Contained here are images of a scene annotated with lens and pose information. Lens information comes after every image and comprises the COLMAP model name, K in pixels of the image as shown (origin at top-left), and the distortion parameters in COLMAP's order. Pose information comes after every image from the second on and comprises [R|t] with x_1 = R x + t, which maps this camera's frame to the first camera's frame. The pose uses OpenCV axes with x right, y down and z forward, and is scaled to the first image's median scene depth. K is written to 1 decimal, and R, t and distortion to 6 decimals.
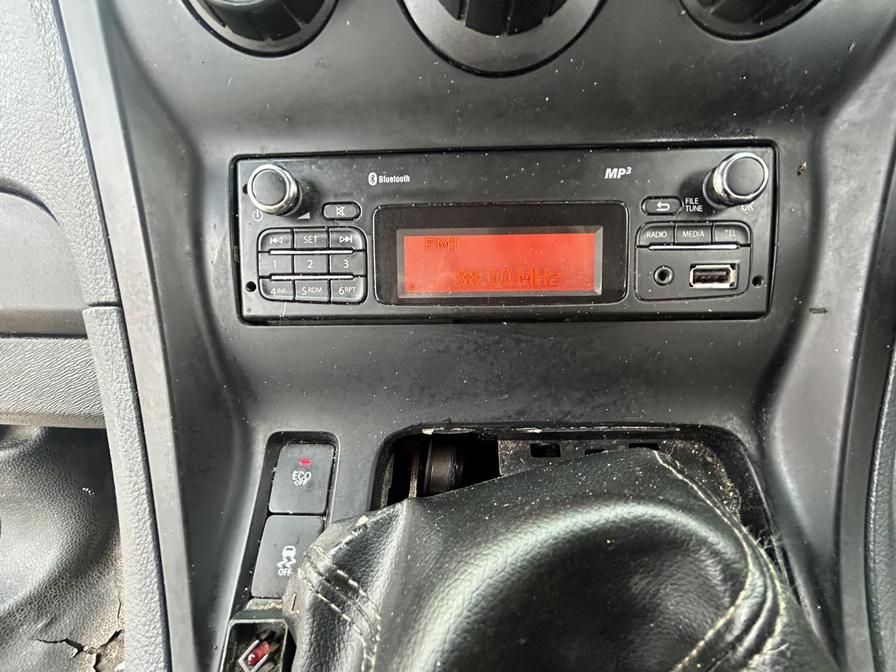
lens RADIAL K [[363.1, 0, 445.3], [0, 363.1, 335.5], [0, 0, 1]] dist [-0.001773, 0.000667]
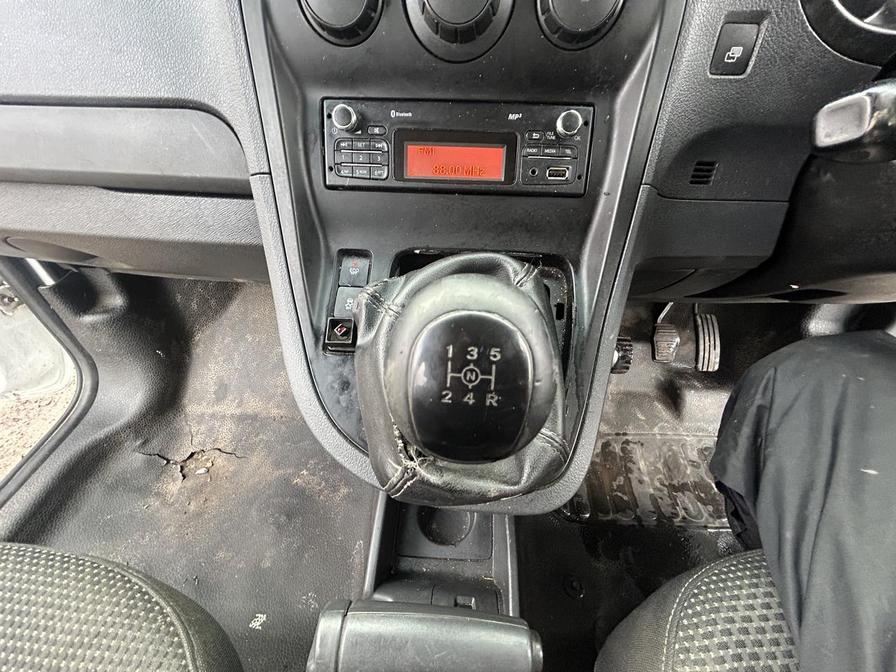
lens RADIAL K [[363.1, 0, 447.6], [0, 363.1, 335.7], [0, 0, 1]] dist [-0.001773, 0.000667]
pose [[0.998842, 0.047994, 0.003266, 0.151274], [-0.047824, 0.983380, 0.175146, 0.402710], [0.005195, -0.175100, 0.984537, -1.169411]]
